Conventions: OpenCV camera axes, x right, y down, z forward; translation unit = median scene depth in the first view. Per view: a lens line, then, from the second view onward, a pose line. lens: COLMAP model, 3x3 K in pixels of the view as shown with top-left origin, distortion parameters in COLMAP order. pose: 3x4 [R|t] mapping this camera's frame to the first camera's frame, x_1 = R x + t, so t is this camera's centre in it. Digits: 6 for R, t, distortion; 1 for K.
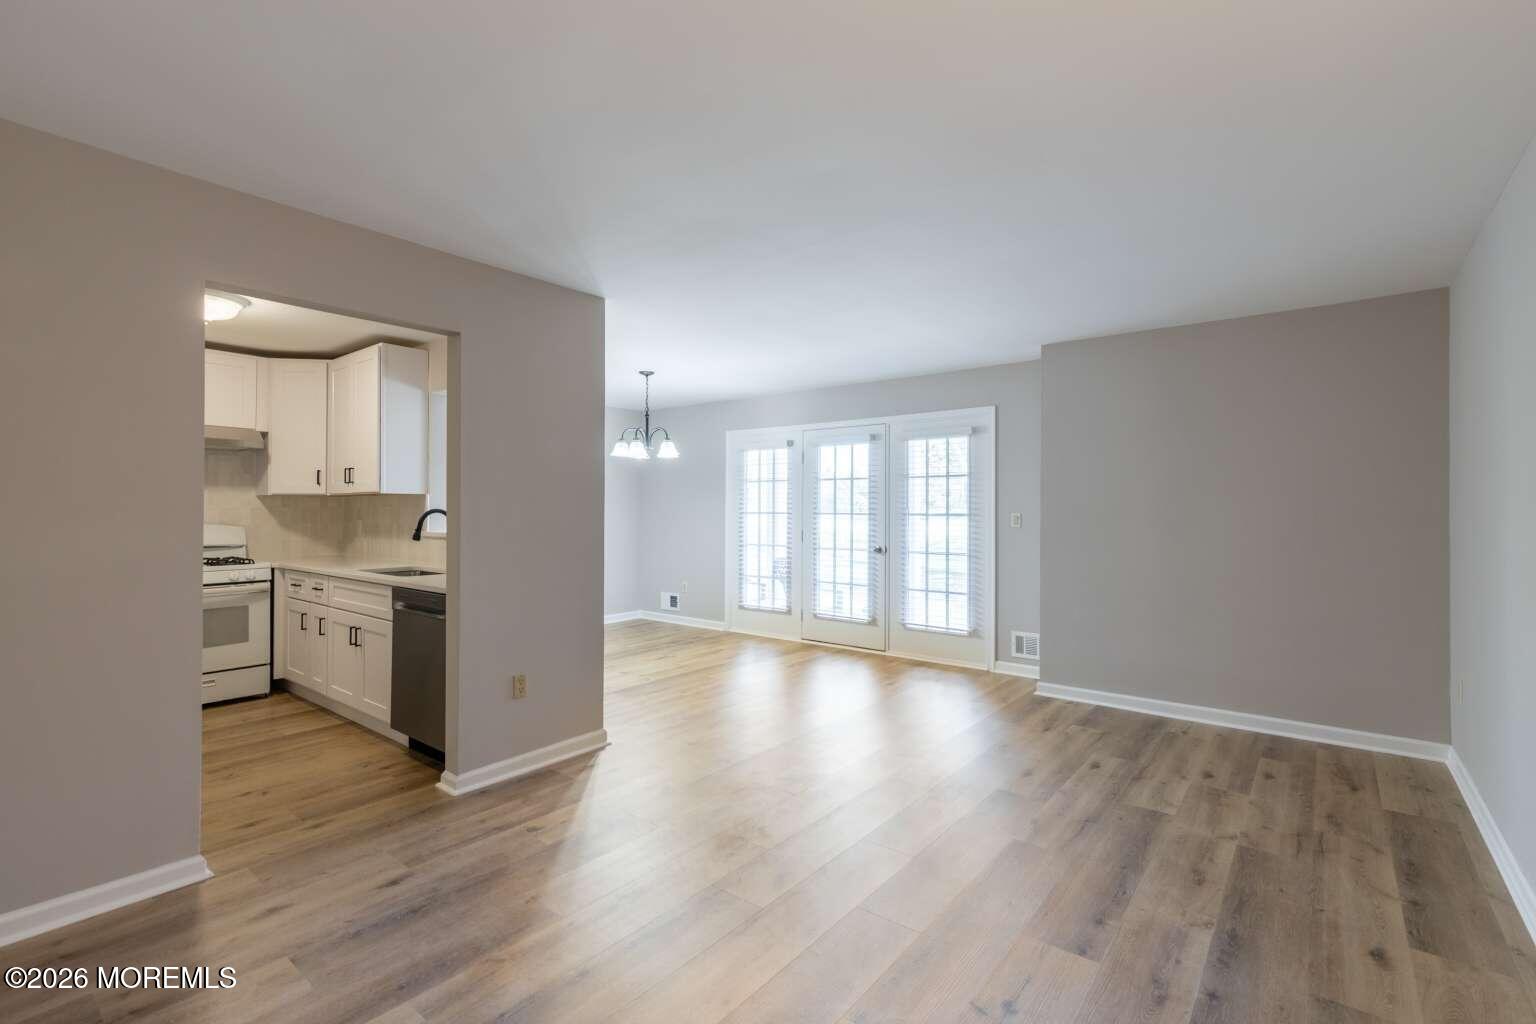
lens RADIAL K [[689.4, 0, 767.6], [0, 689.4, 506.4], [0, 0, 1]] dist [0.001984, 0.000112]
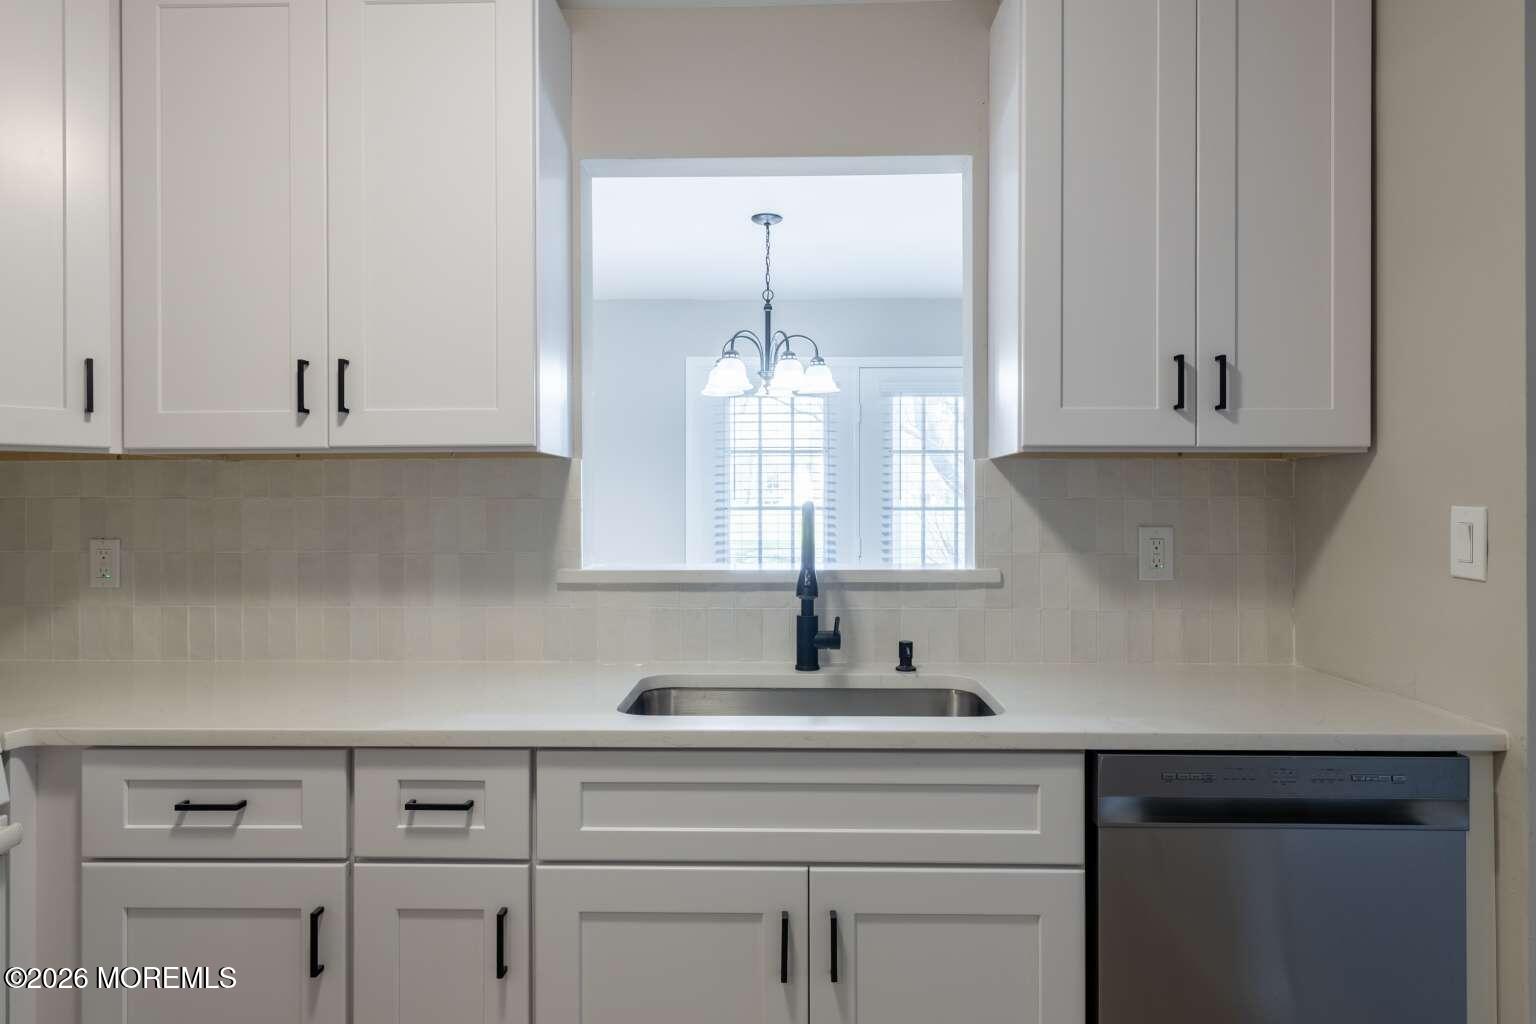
lens RADIAL K [[936.2, 0, 765.6], [0, 936.2, 505.9], [0, 0, 1]] dist [0.000451, -0.000470]
pose [[0.794680, -0.005763, 0.607002, -0.588214], [0.000087, 0.999956, 0.009380, 0.000791], [-0.607029, -0.007401, 0.794645, 0.488546]]
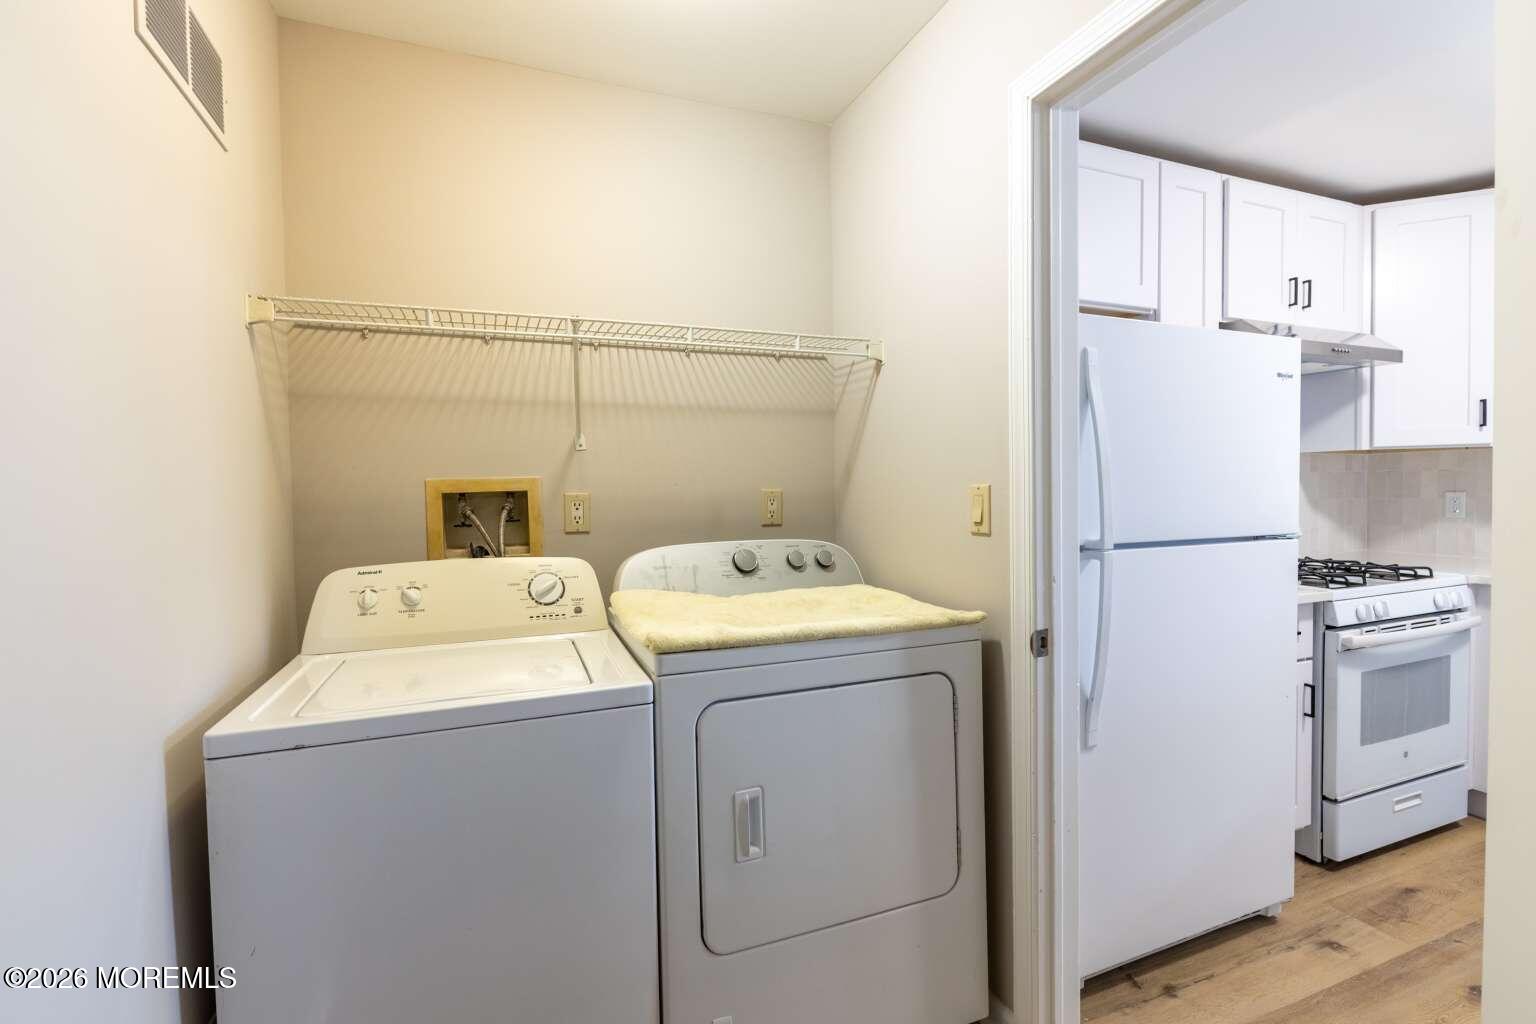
lens RADIAL K [[689.4, 0, 767.6], [0, 689.4, 506.4], [0, 0, 1]] dist [0.001984, 0.000112]
pose [[0.870378, 0.000236, -0.492383, -0.771982], [0.021197, 0.999055, 0.037948, -0.002207], [0.491927, -0.043466, 0.869551, 0.229939]]
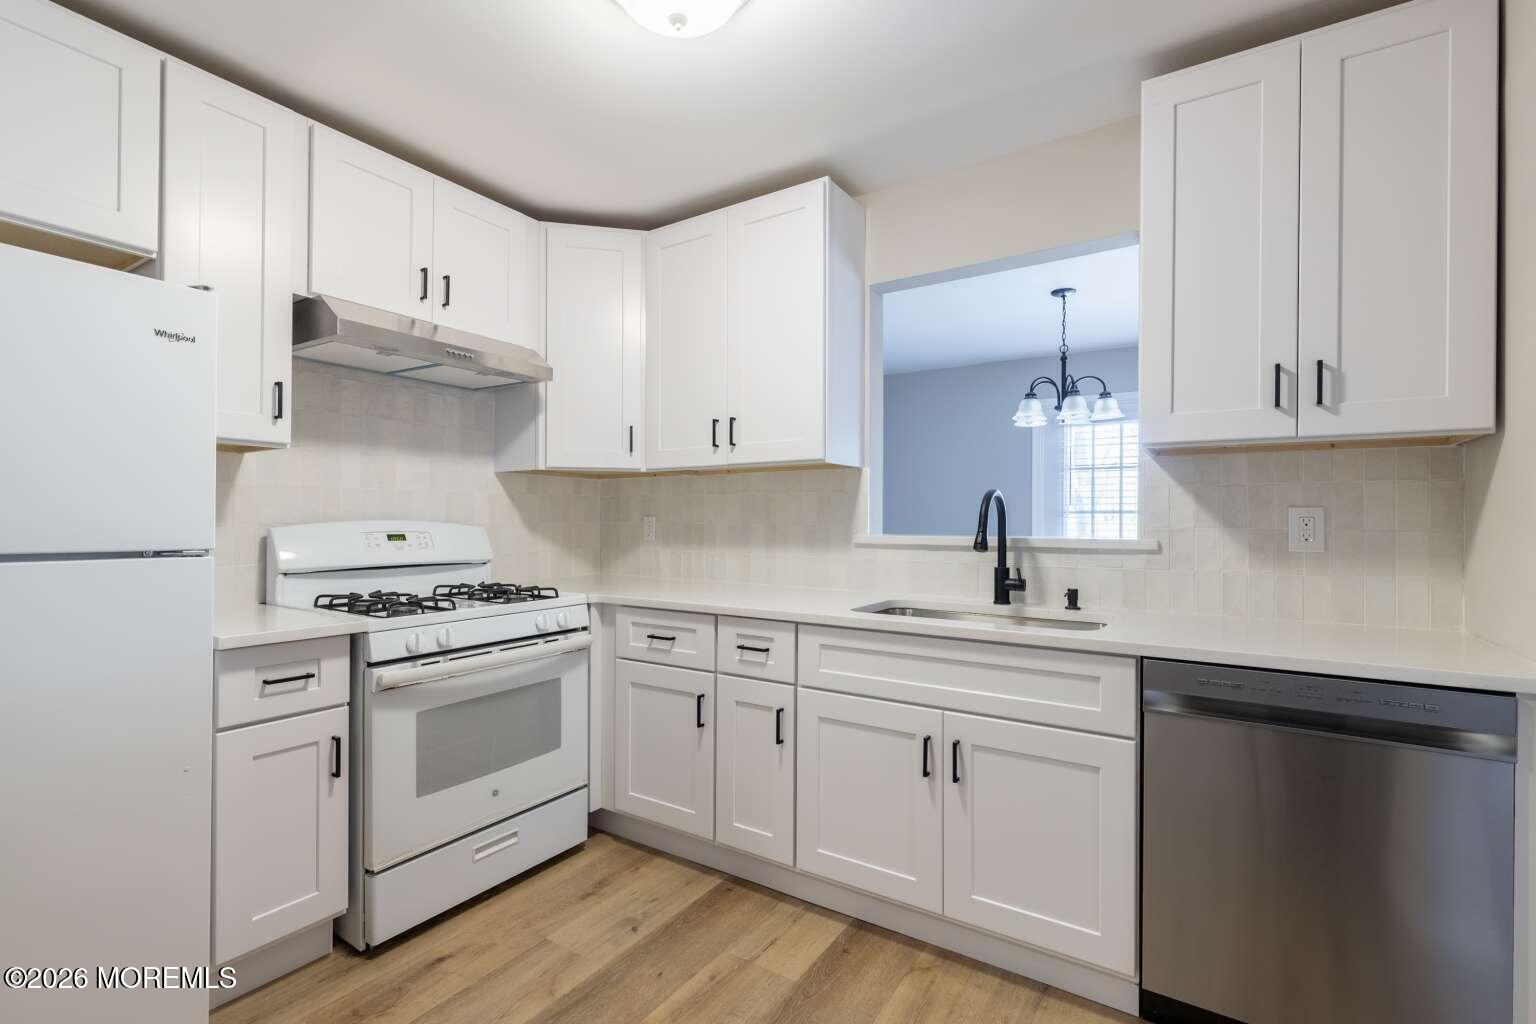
lens RADIAL K [[689.5, 0, 768.1], [0, 689.5, 519.5], [0, 0, 1]] dist [-0.000193, -0.000085]
pose [[0.995589, 0.001196, 0.093817, -0.525722], [-0.001811, 0.999977, 0.006468, 0.017122], [-0.093807, -0.006609, 0.995568, 0.383168]]
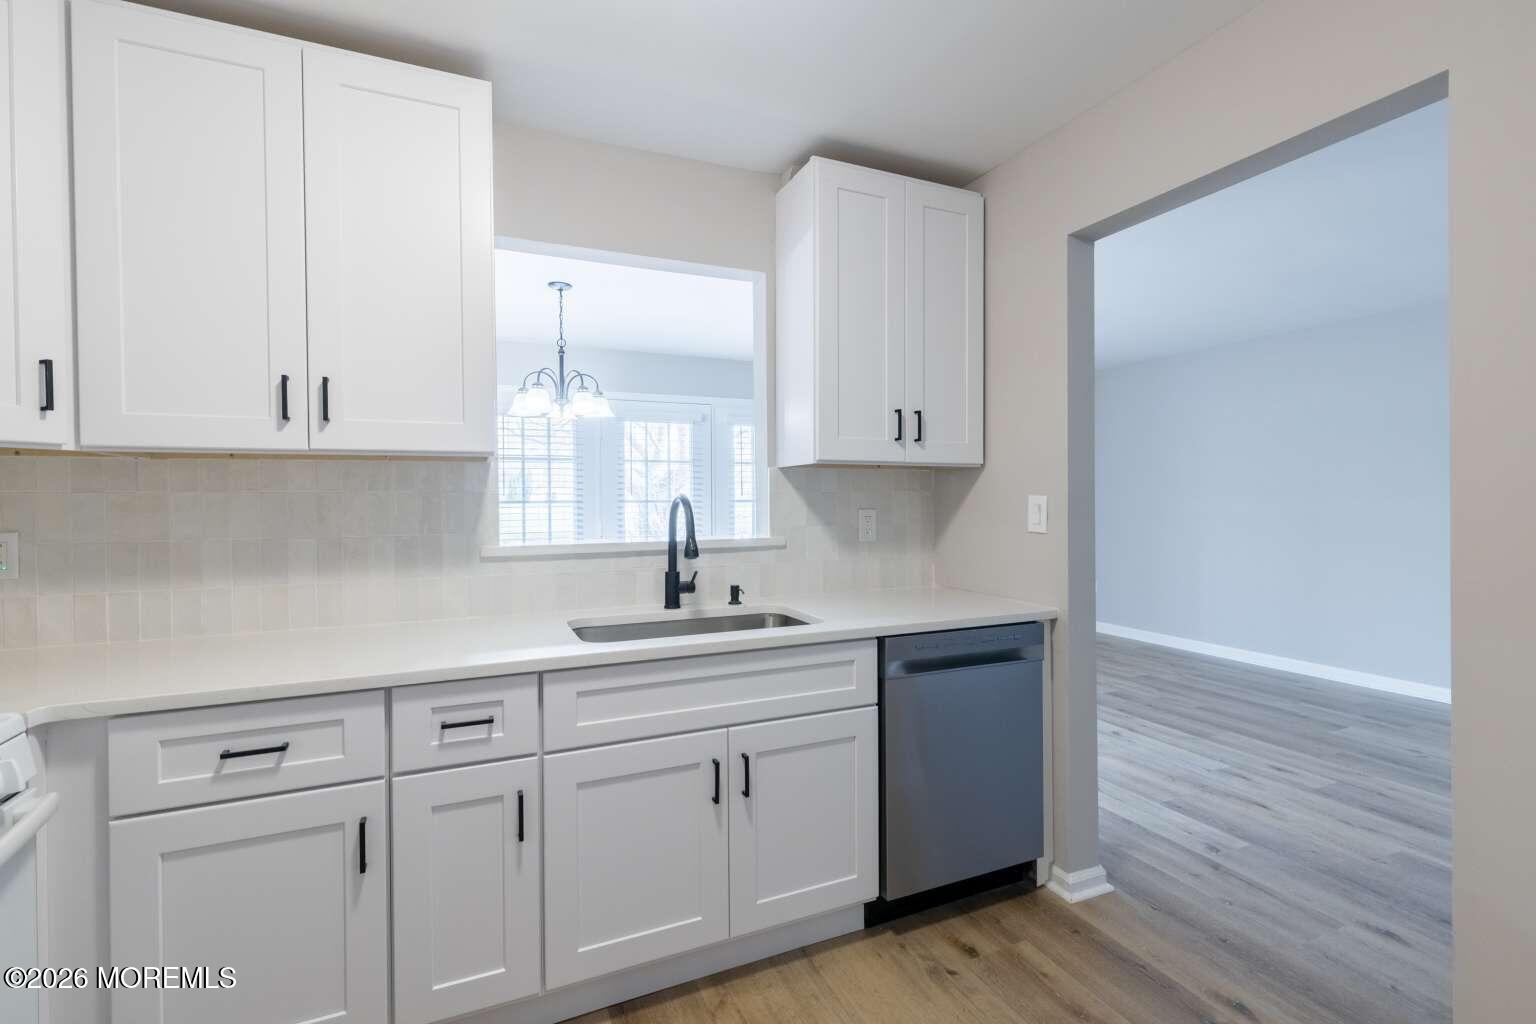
lens RADIAL K [[689.4, 0, 767.6], [0, 689.4, 506.4], [0, 0, 1]] dist [0.001984, 0.000112]
pose [[0.460666, -0.016413, 0.887422, -0.681100], [0.001584, 0.999843, 0.017670, 0.002512], [-0.887572, -0.006735, 0.460619, 0.537529]]
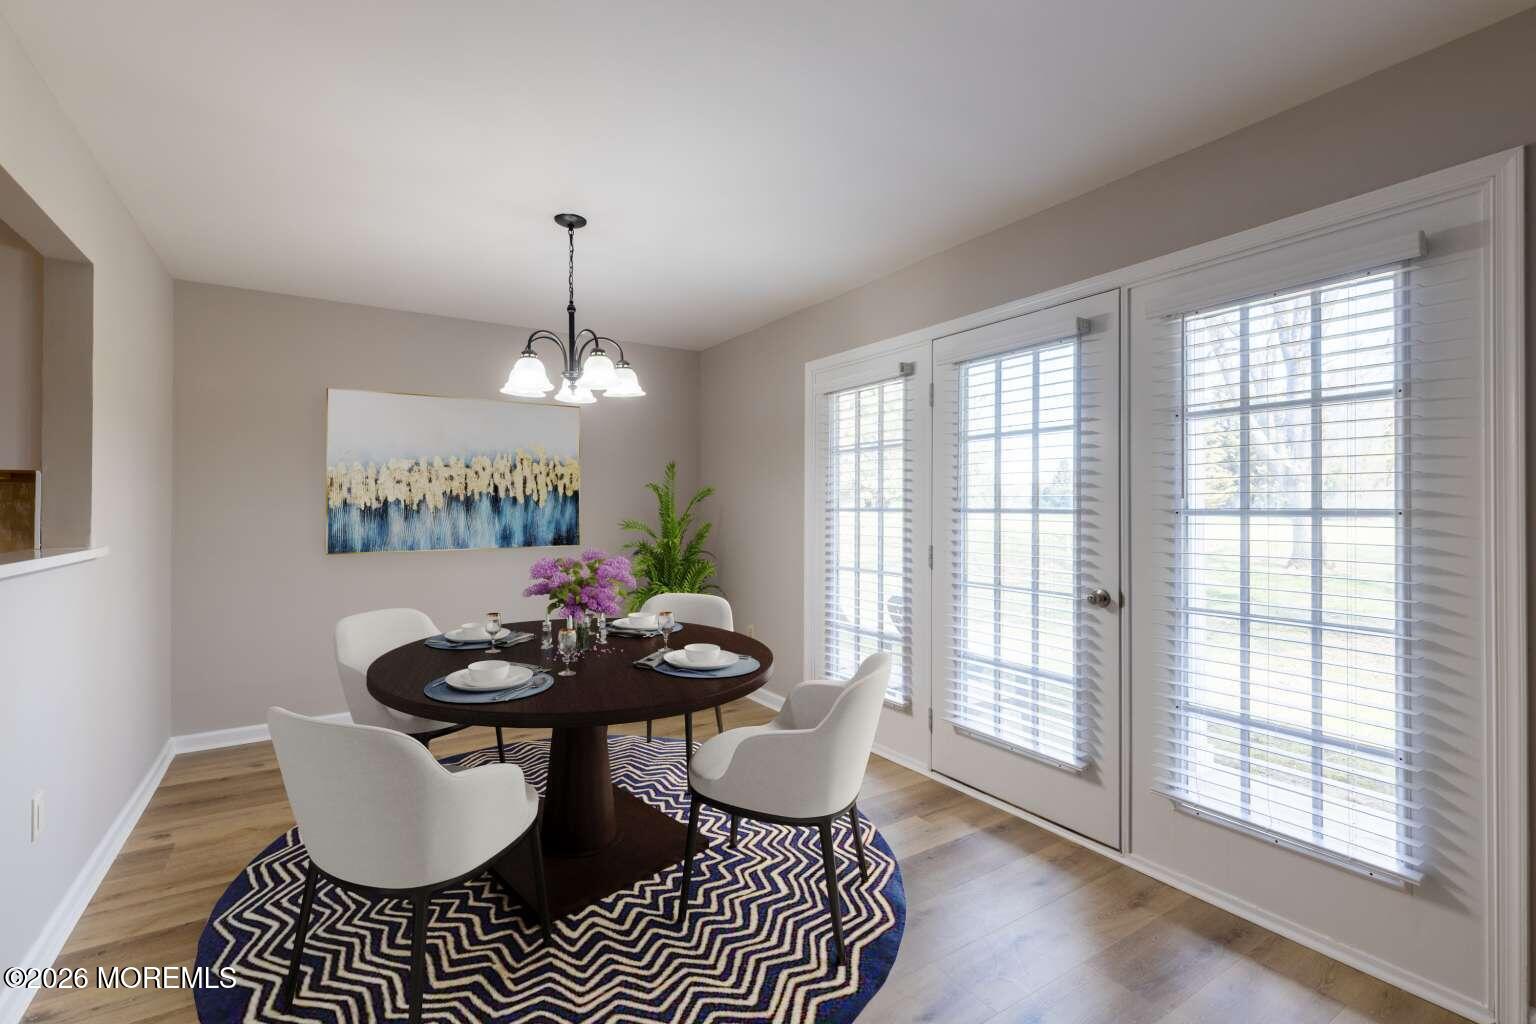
lens RADIAL K [[689.4, 0, 767.6], [0, 689.4, 506.4], [0, 0, 1]] dist [0.001984, 0.000112]
pose [[0.951496, -0.007092, -0.307580, 0.106189], [0.009183, 0.999944, 0.005351, 0.004671], [0.307525, -0.007916, 0.951507, 0.593172]]
